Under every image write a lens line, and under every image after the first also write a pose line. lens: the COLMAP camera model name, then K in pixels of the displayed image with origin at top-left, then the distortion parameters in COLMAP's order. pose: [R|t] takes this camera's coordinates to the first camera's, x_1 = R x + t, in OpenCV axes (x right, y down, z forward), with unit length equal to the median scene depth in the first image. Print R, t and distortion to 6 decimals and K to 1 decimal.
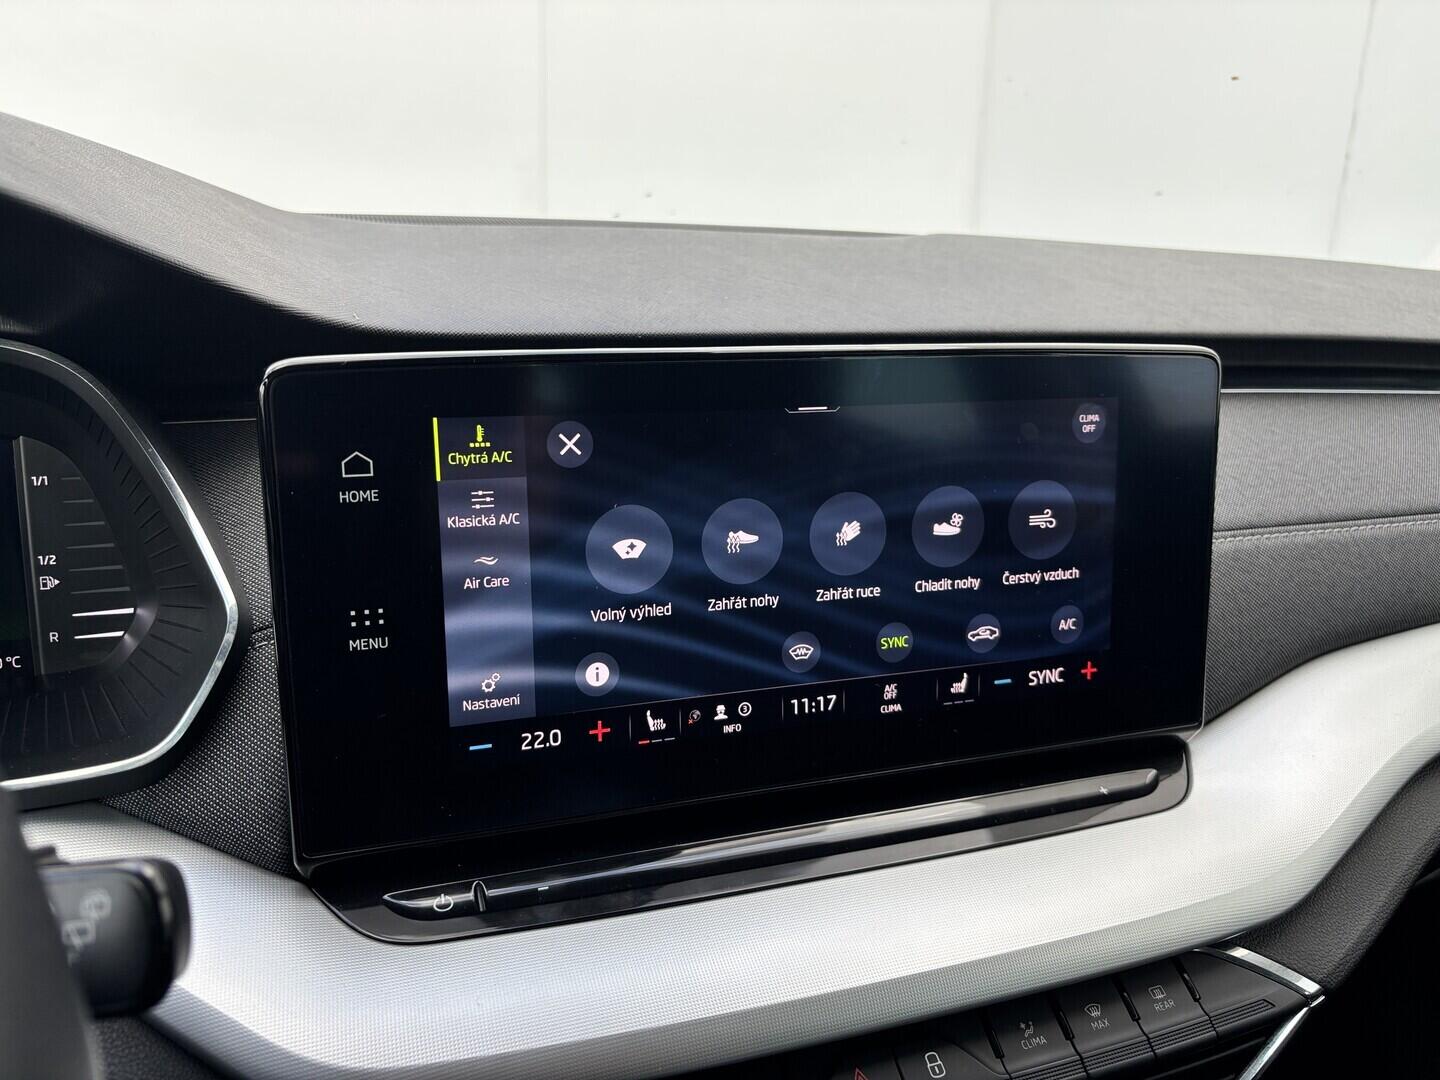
lens RADIAL K [[1094.4, 0, 711.0], [0, 1094.4, 542.6], [0, 0, 1]] dist [0.022927, -0.028389]
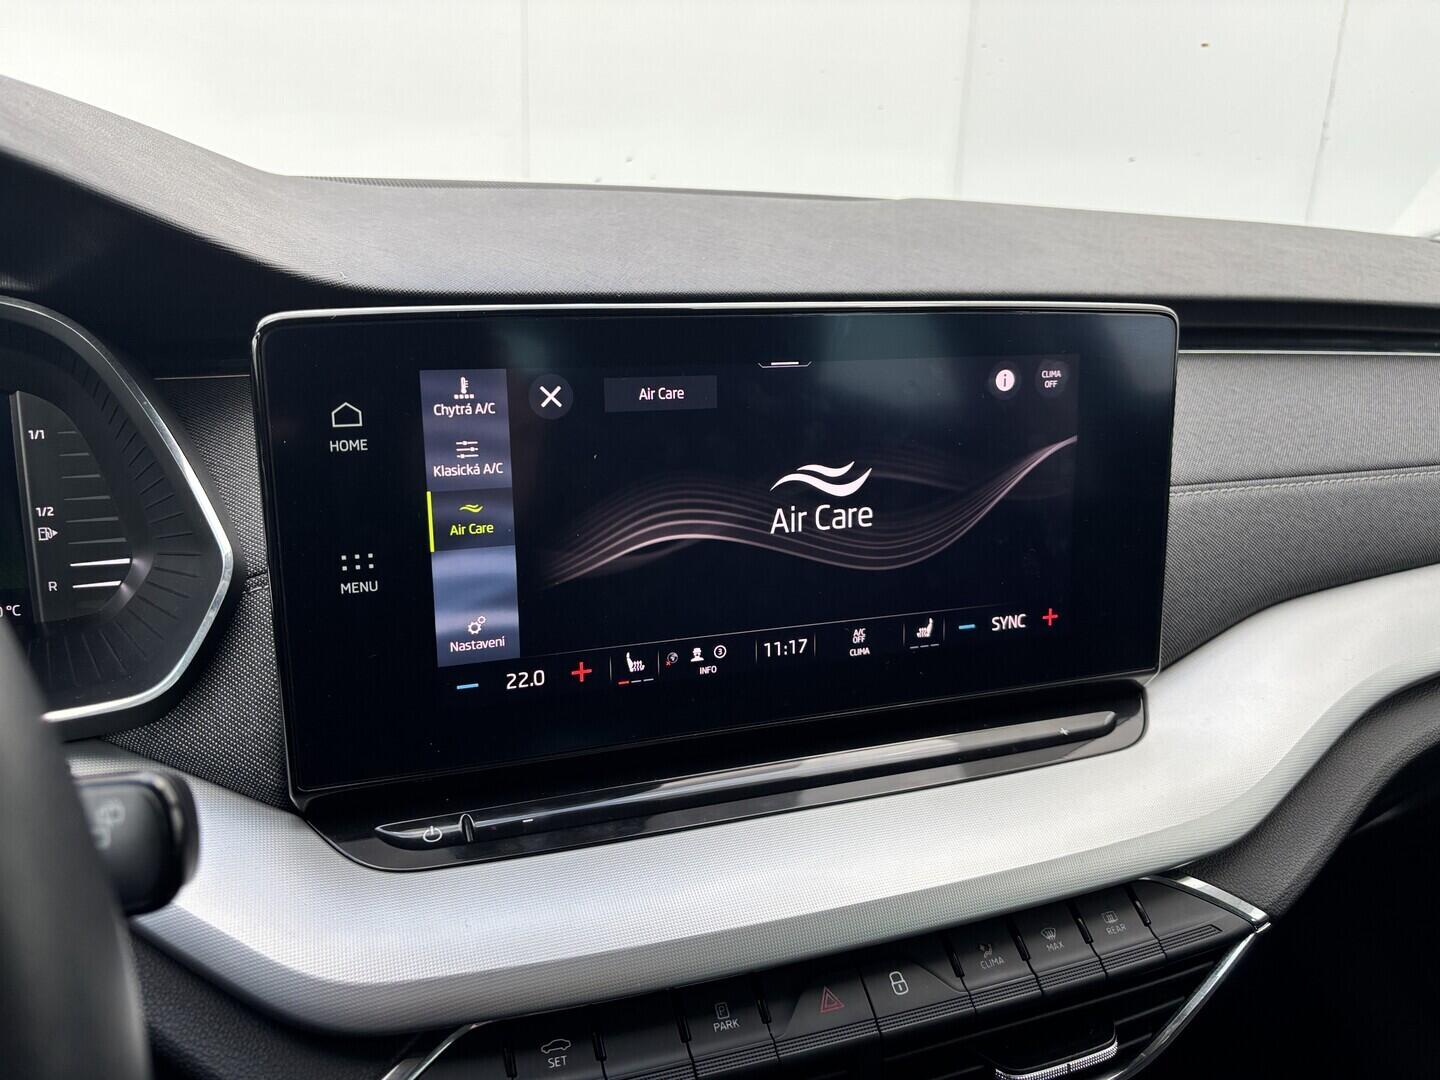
lens RADIAL K [[1094.4, 0, 710.3], [0, 1094.4, 540.9], [0, 0, 1]] dist [0.022927, -0.028389]
pose [[0.999920, -0.001900, 0.012485, 0.008687], [0.001590, 0.999691, 0.024795, 0.019732], [-0.012529, -0.024773, 0.999615, -0.042911]]
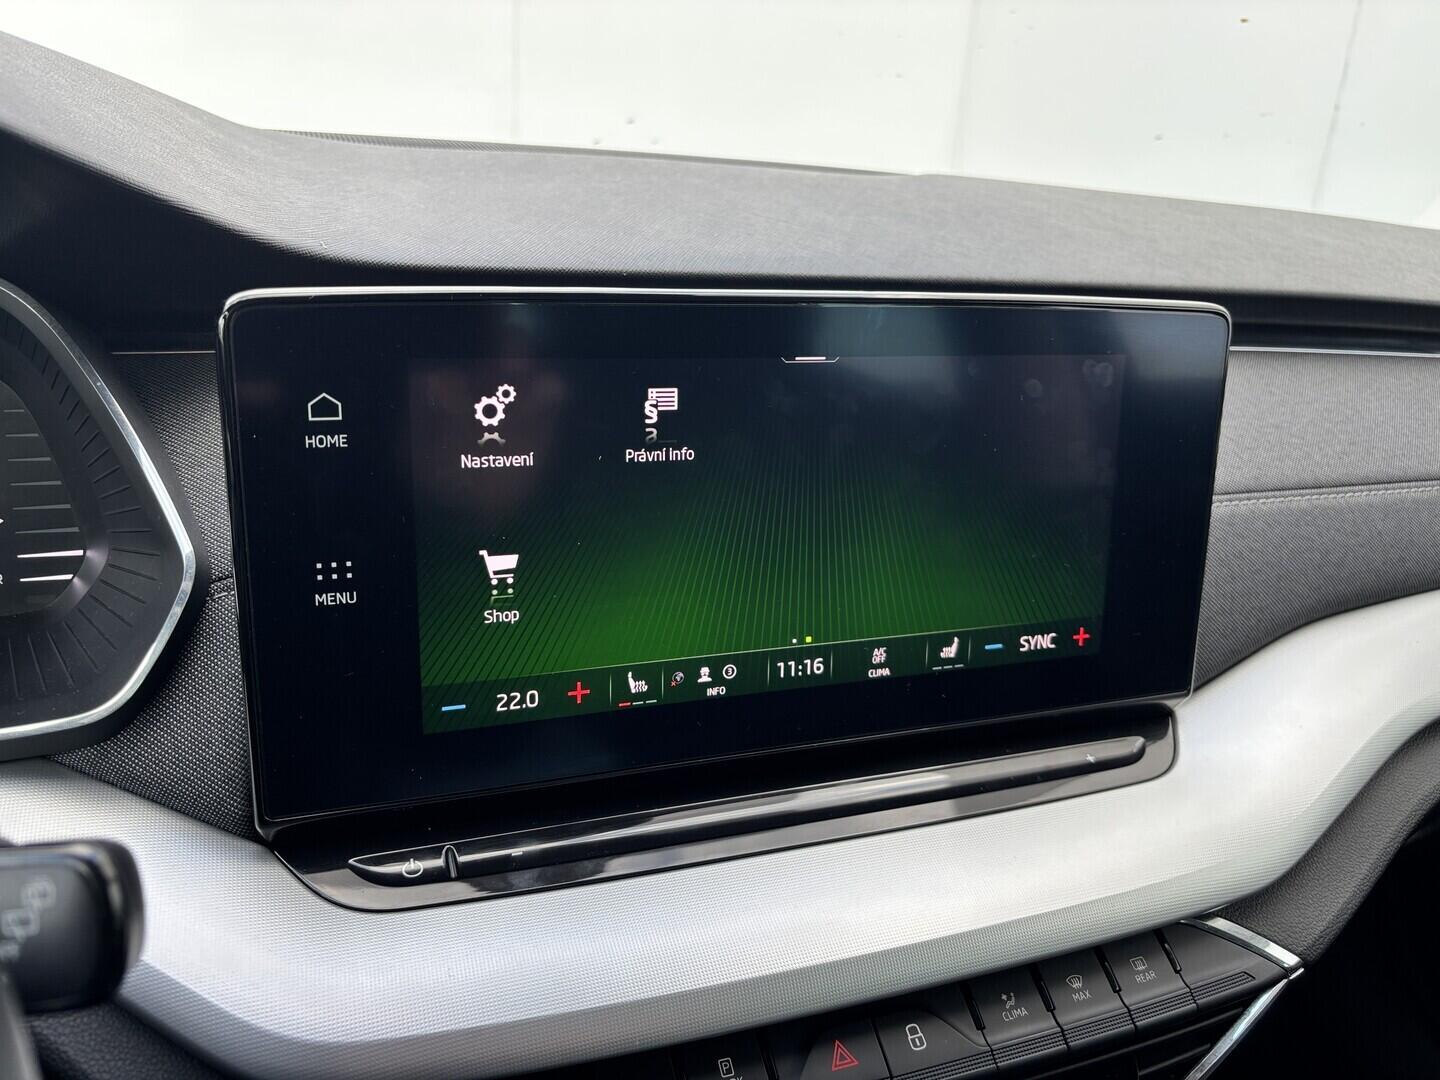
lens RADIAL K [[1094.4, 0, 707.3], [0, 1094.4, 545.3], [0, 0, 1]] dist [0.022927, -0.028389]
pose [[0.999292, 0.023272, 0.029563, -0.019408], [-0.024978, 0.997963, 0.058700, -0.014318], [-0.028137, -0.059397, 0.997838, 0.046917]]
